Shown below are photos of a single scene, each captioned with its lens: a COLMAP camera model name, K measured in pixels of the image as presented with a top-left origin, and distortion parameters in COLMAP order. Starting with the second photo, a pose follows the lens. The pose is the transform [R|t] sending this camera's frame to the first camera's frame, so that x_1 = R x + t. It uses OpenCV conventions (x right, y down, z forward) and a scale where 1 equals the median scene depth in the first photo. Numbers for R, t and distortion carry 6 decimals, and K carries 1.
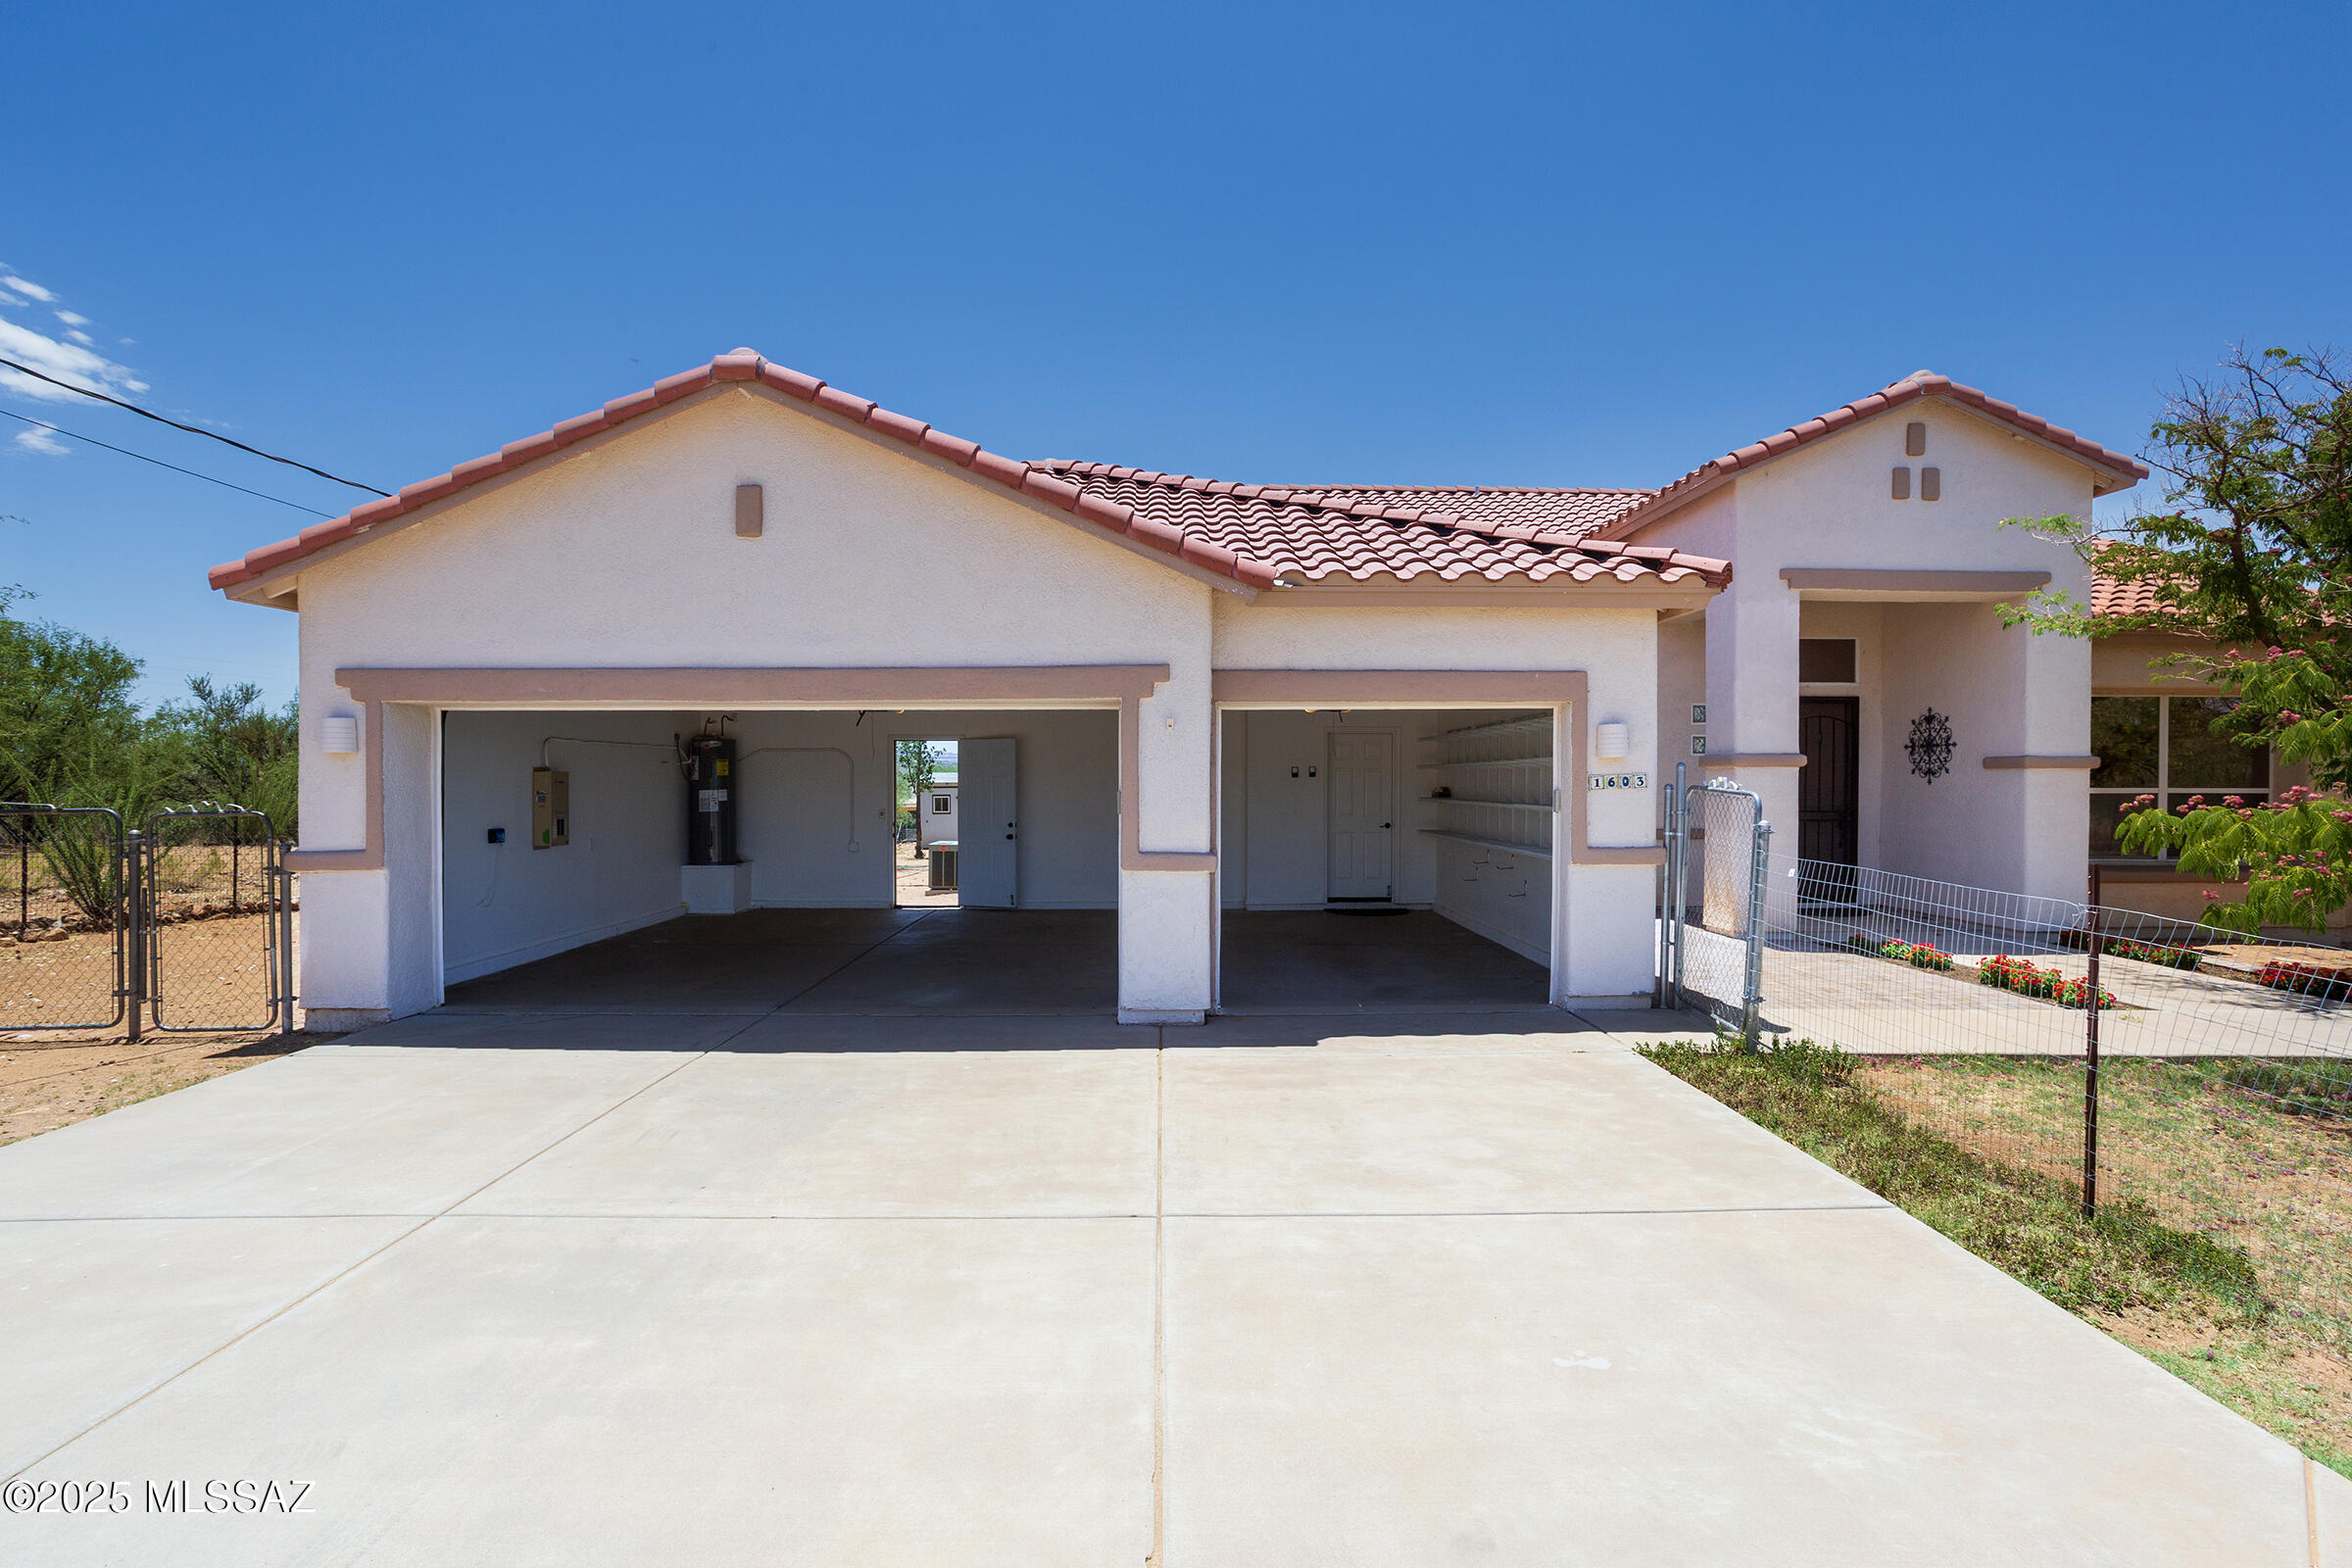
lens RADIAL K [[1132.2, 0, 1179.5], [0, 1132.2, 789.4], [0, 0, 1]] dist [-0.021282, 0.003973]
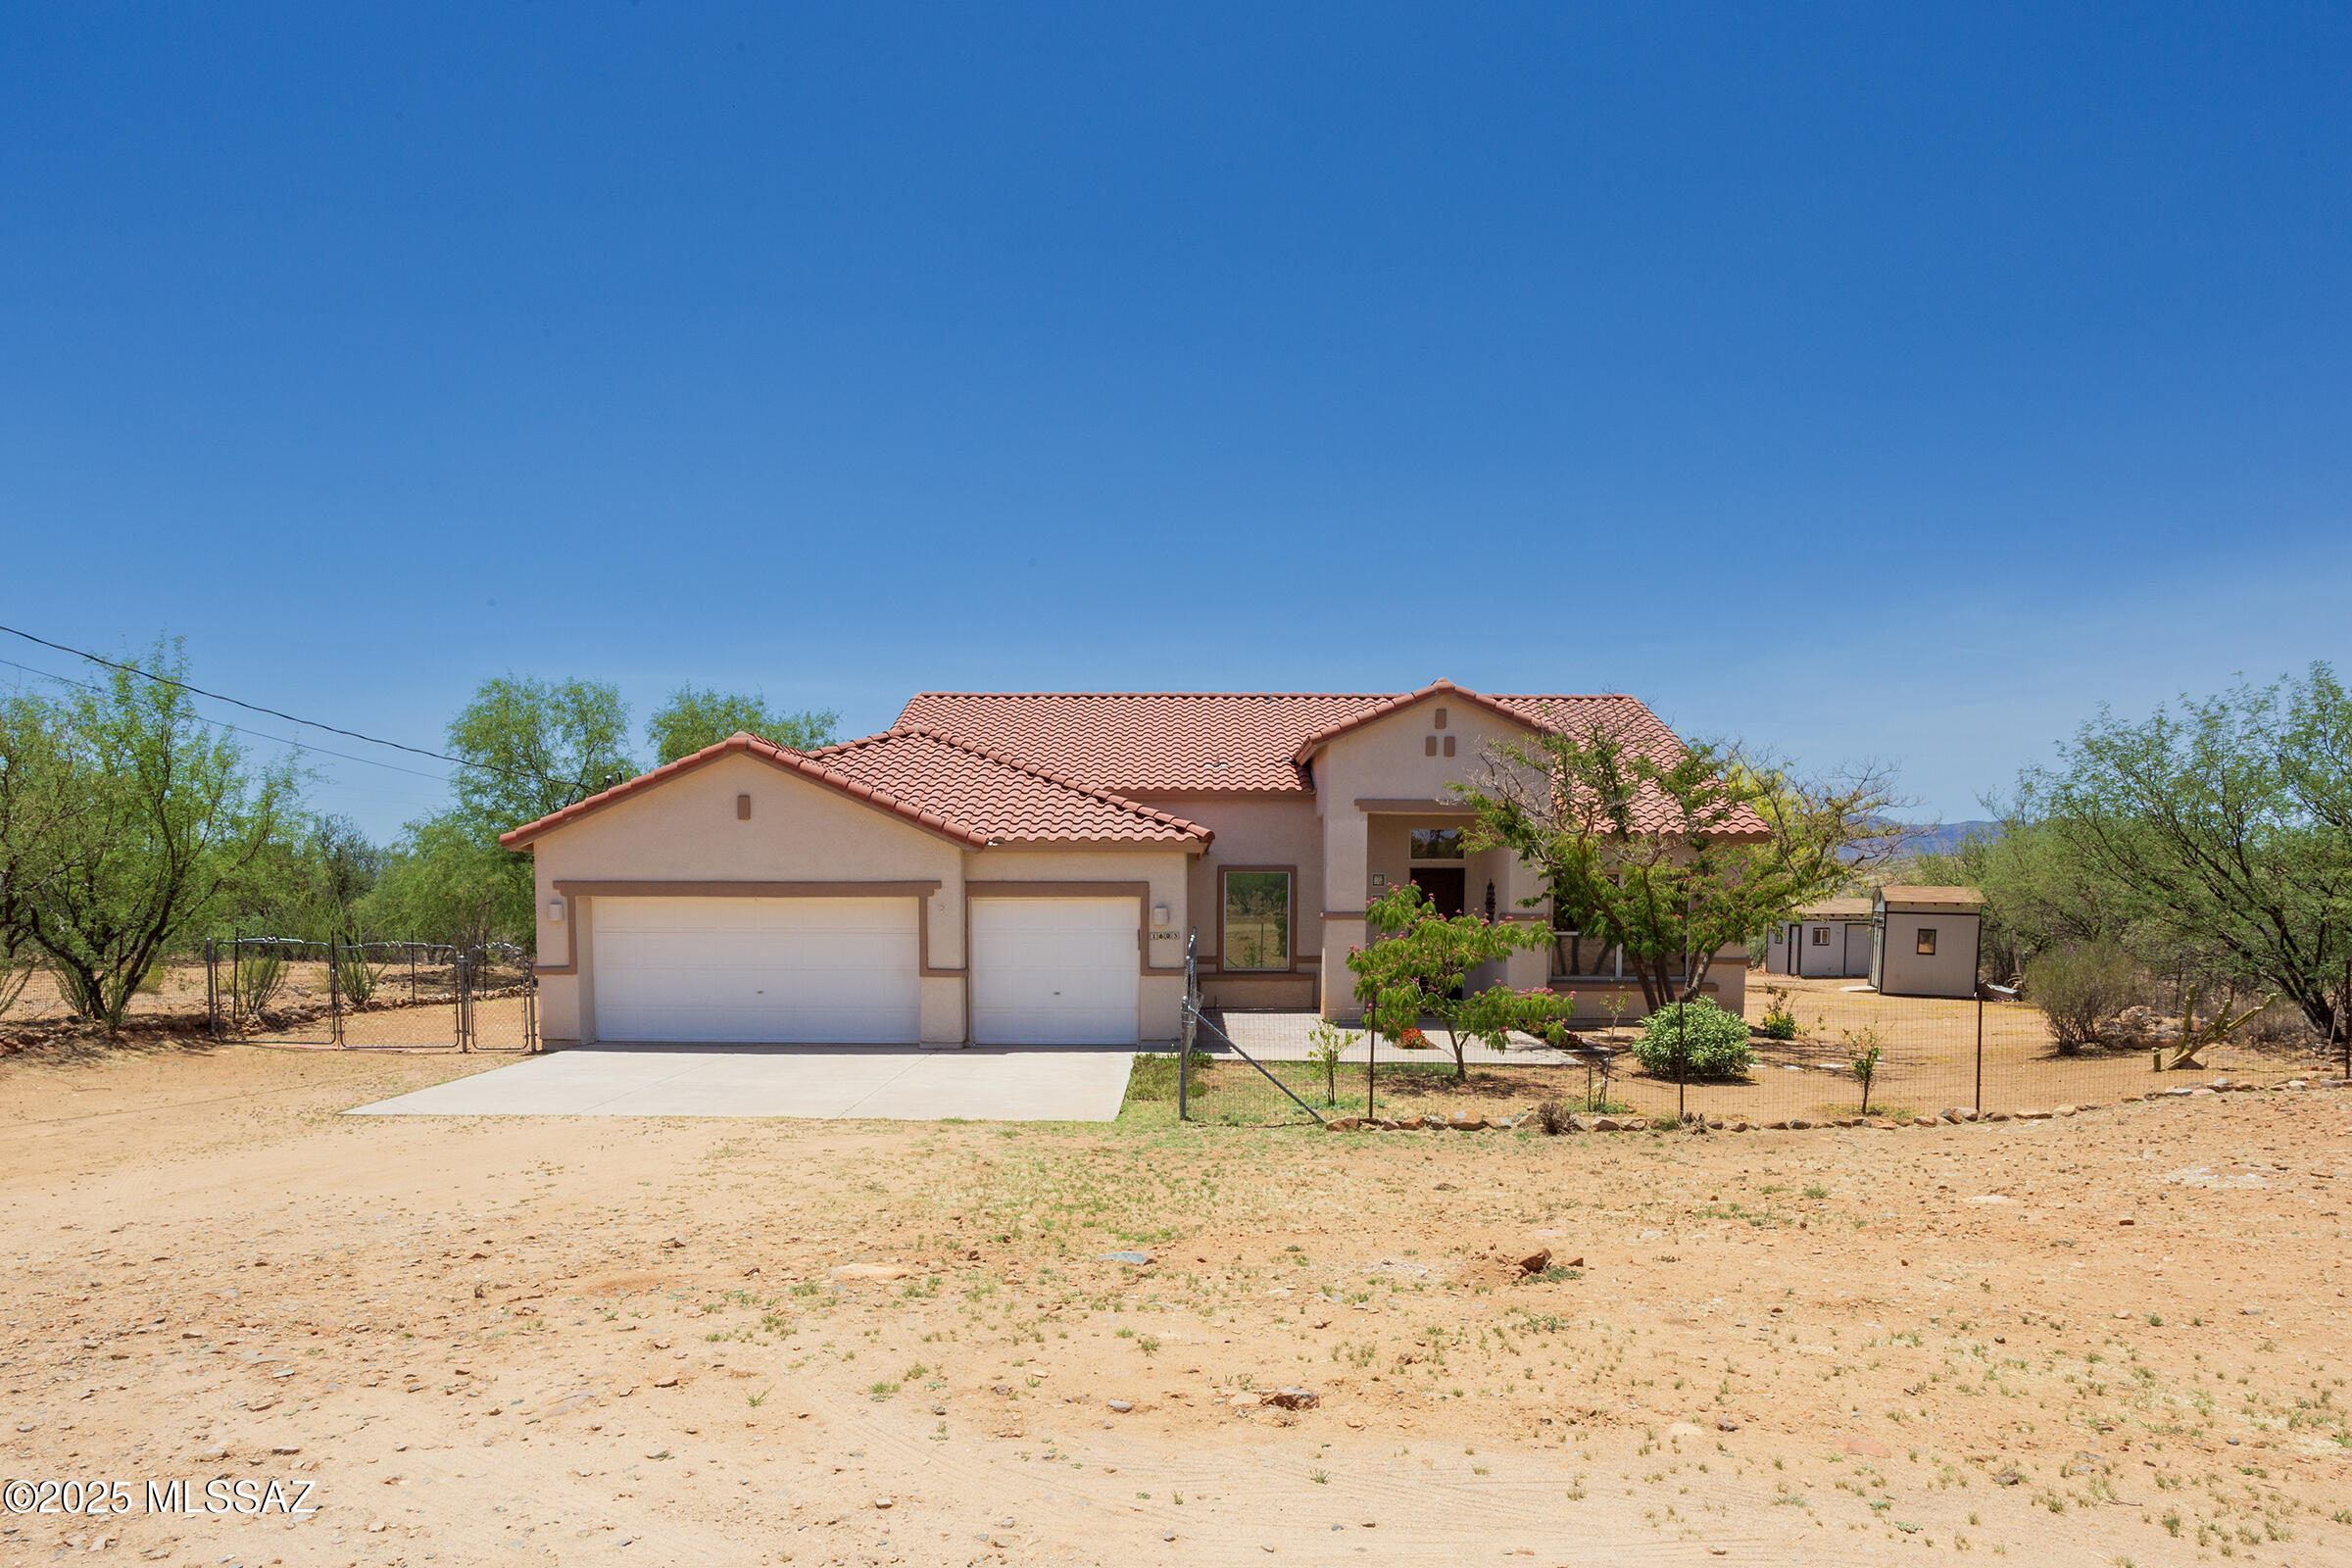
lens RADIAL K [[1389.0, 0, 1170.4], [0, 1389.0, 980.5], [0, 0, 1]] dist [-0.011507, -0.000829]
pose [[0.999315, 0.006690, -0.036386, 0.427880], [-0.004374, 0.997980, 0.063371, -0.074883], [0.036737, -0.063168, 0.997327, -1.318538]]
